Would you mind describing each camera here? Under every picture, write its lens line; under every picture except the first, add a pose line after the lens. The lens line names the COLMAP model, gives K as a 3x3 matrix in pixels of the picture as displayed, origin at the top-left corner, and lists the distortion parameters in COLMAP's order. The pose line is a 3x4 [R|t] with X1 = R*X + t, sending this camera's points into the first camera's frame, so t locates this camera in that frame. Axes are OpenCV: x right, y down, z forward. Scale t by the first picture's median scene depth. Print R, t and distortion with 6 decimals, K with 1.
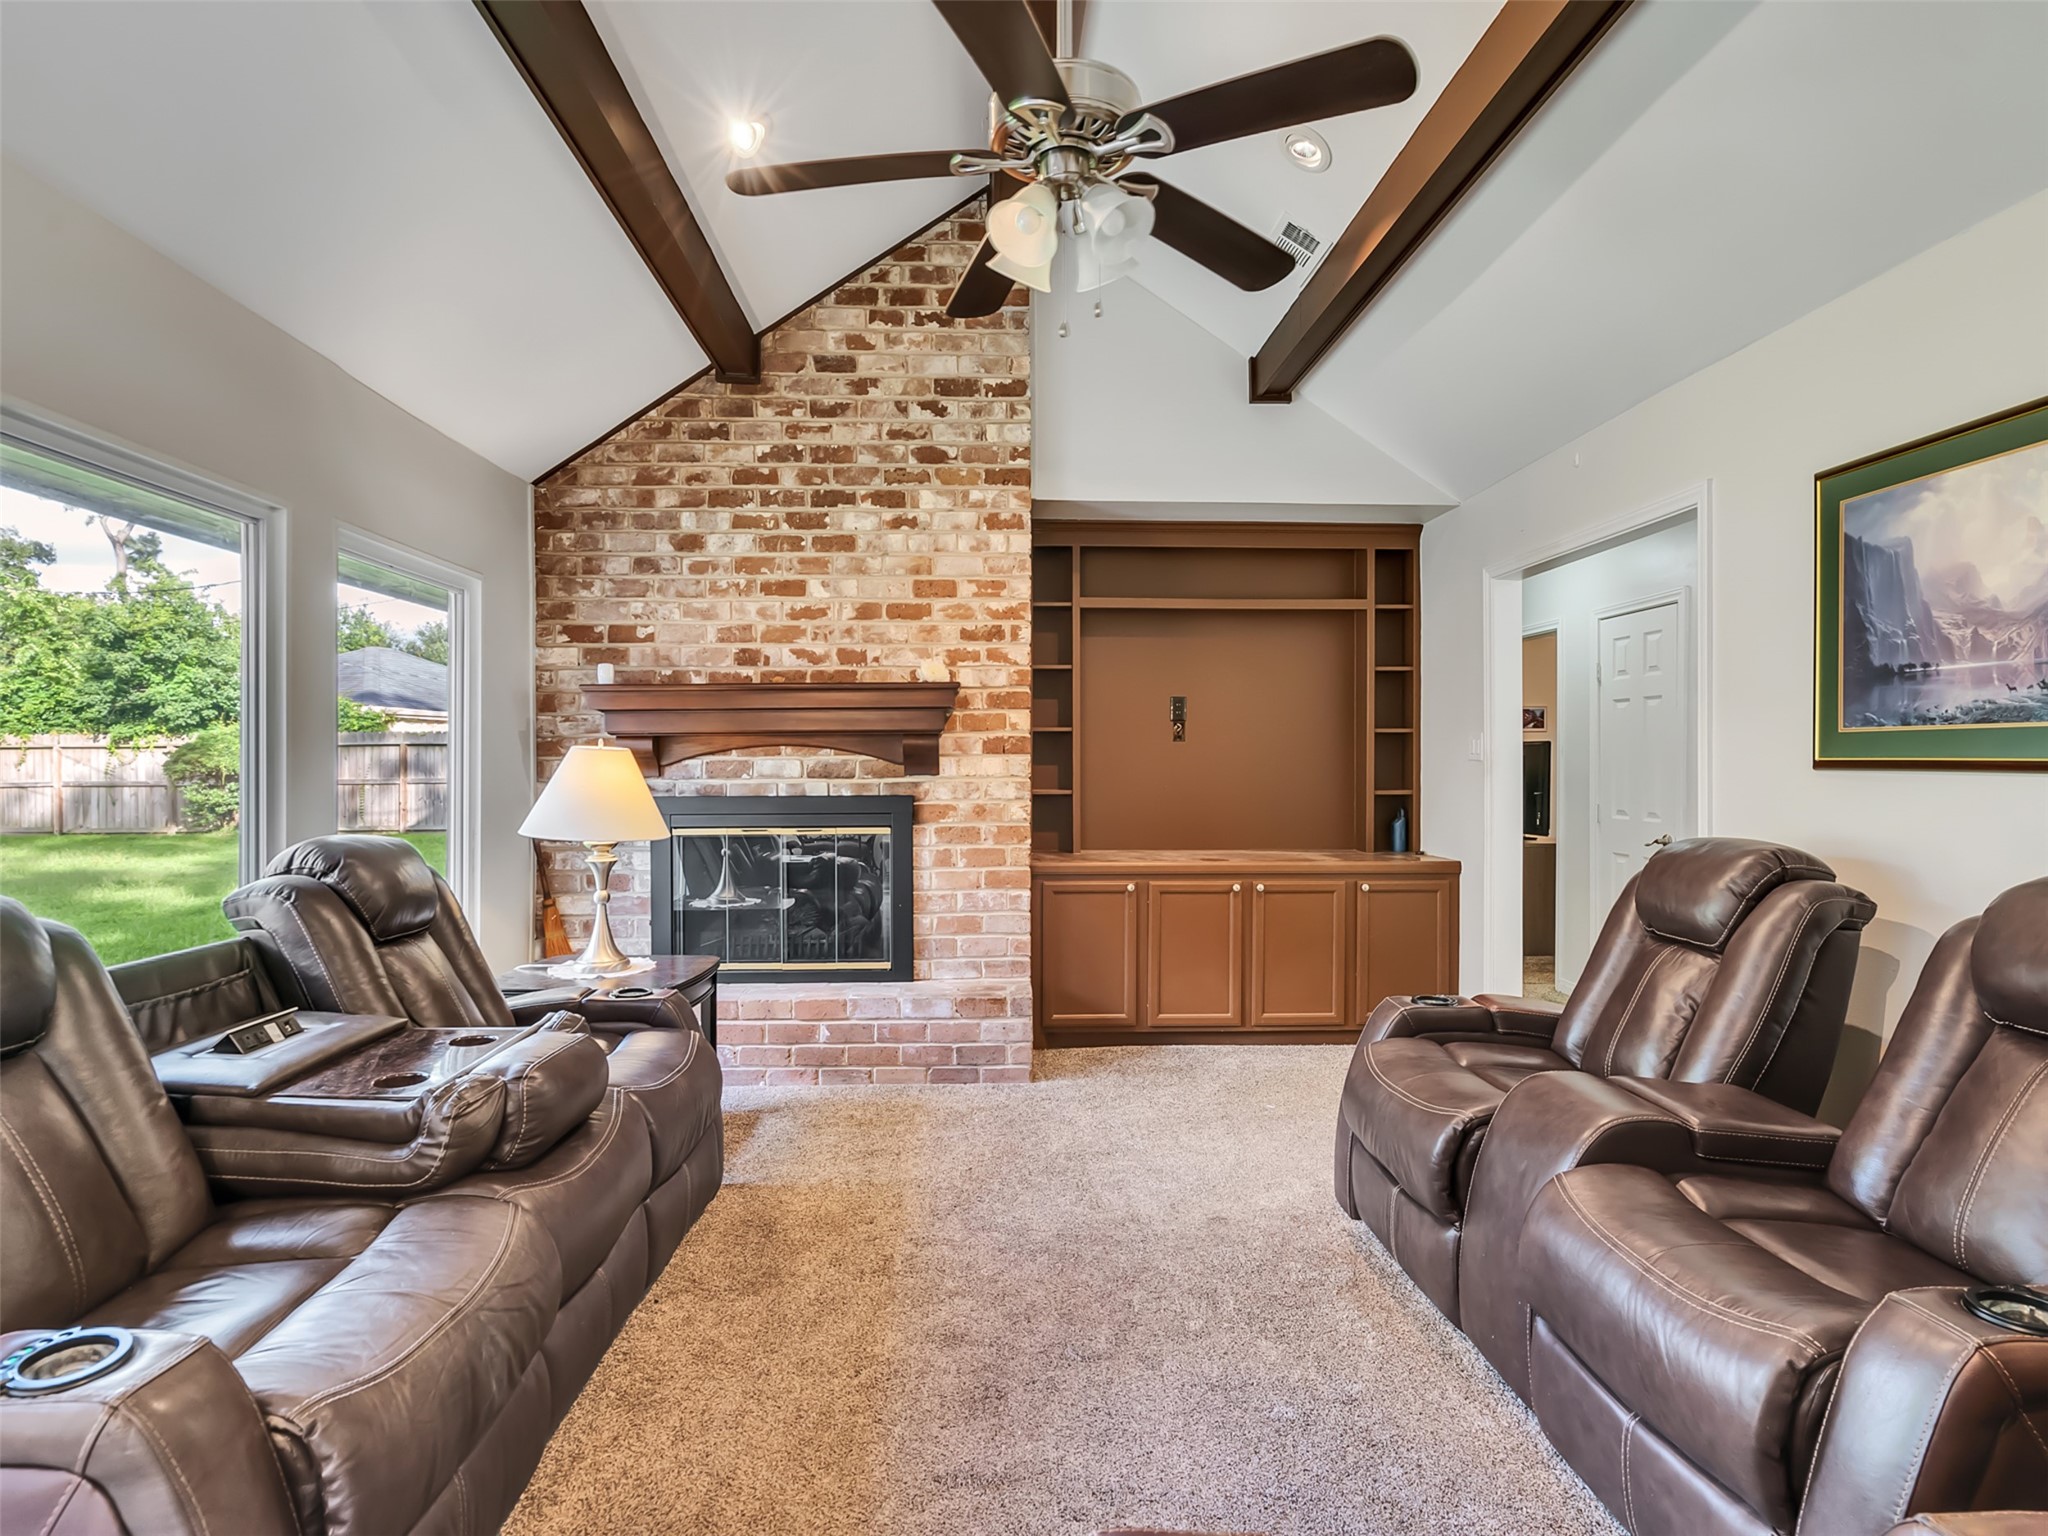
lens RADIAL K [[1046.9, 0, 1020.0], [0, 1046.9, 770.0], [0, 0, 1]] dist [-0.004649, 0.004002]
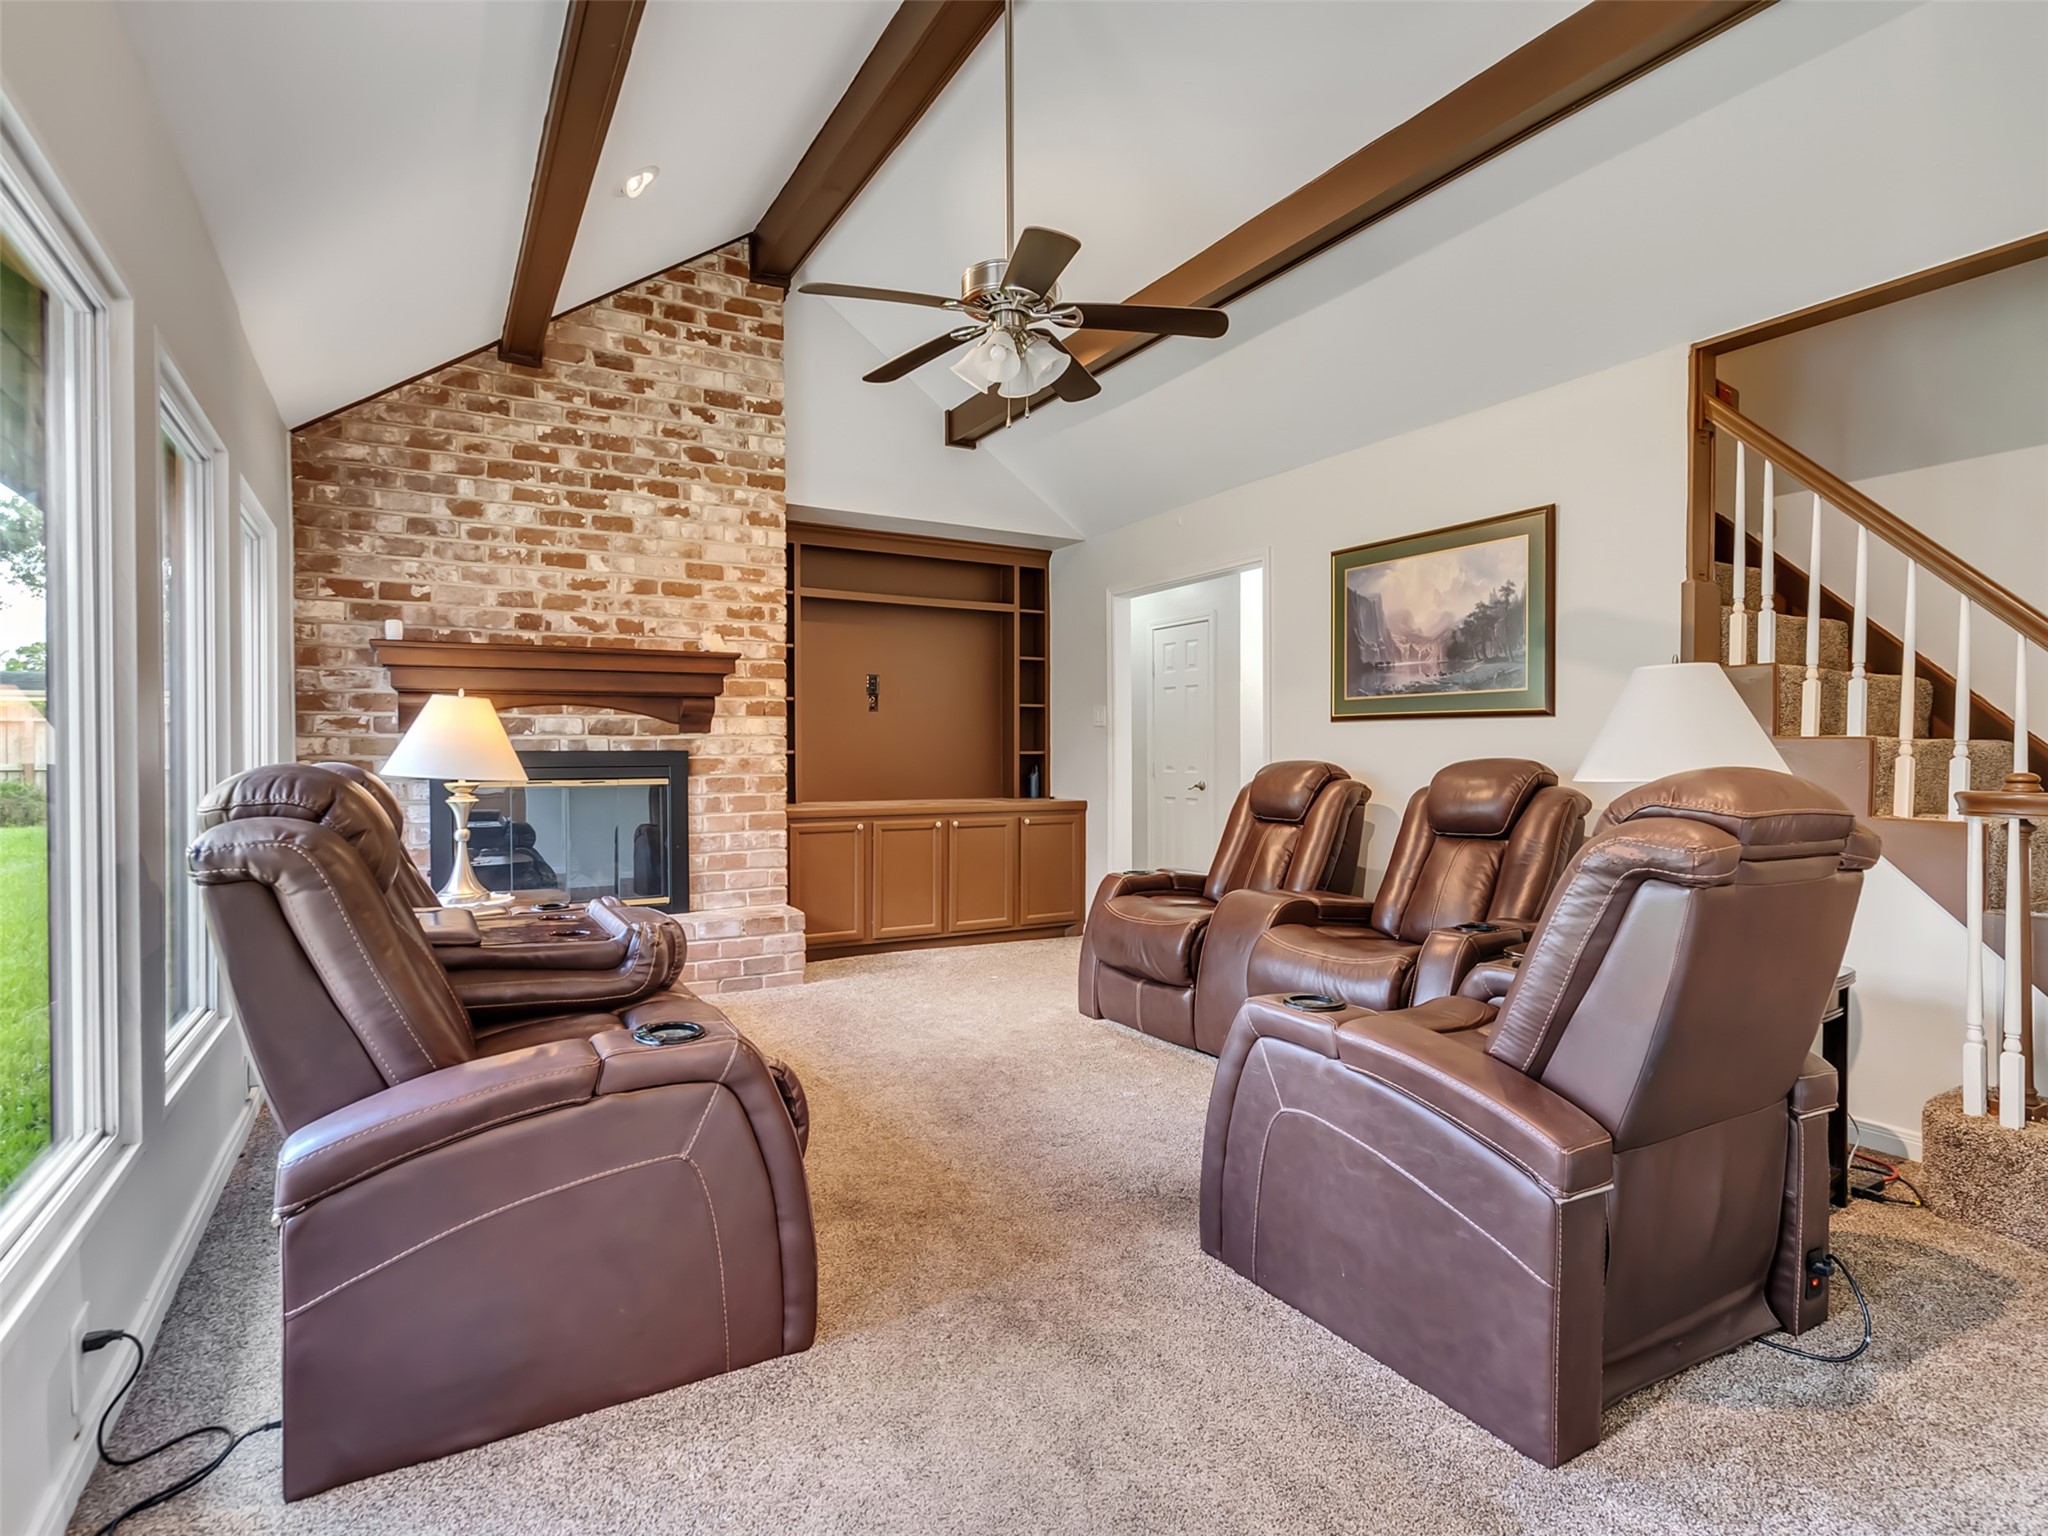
lens RADIAL K [[1046.9, 0, 1019.8], [0, 1046.9, 771.9], [0, 0, 1]] dist [-0.004649, 0.004002]
pose [[0.882602, -0.009213, 0.470030, -0.321943], [0.006103, 0.999948, 0.008141, 0.040636], [-0.470081, -0.004317, 0.882613, -0.183450]]
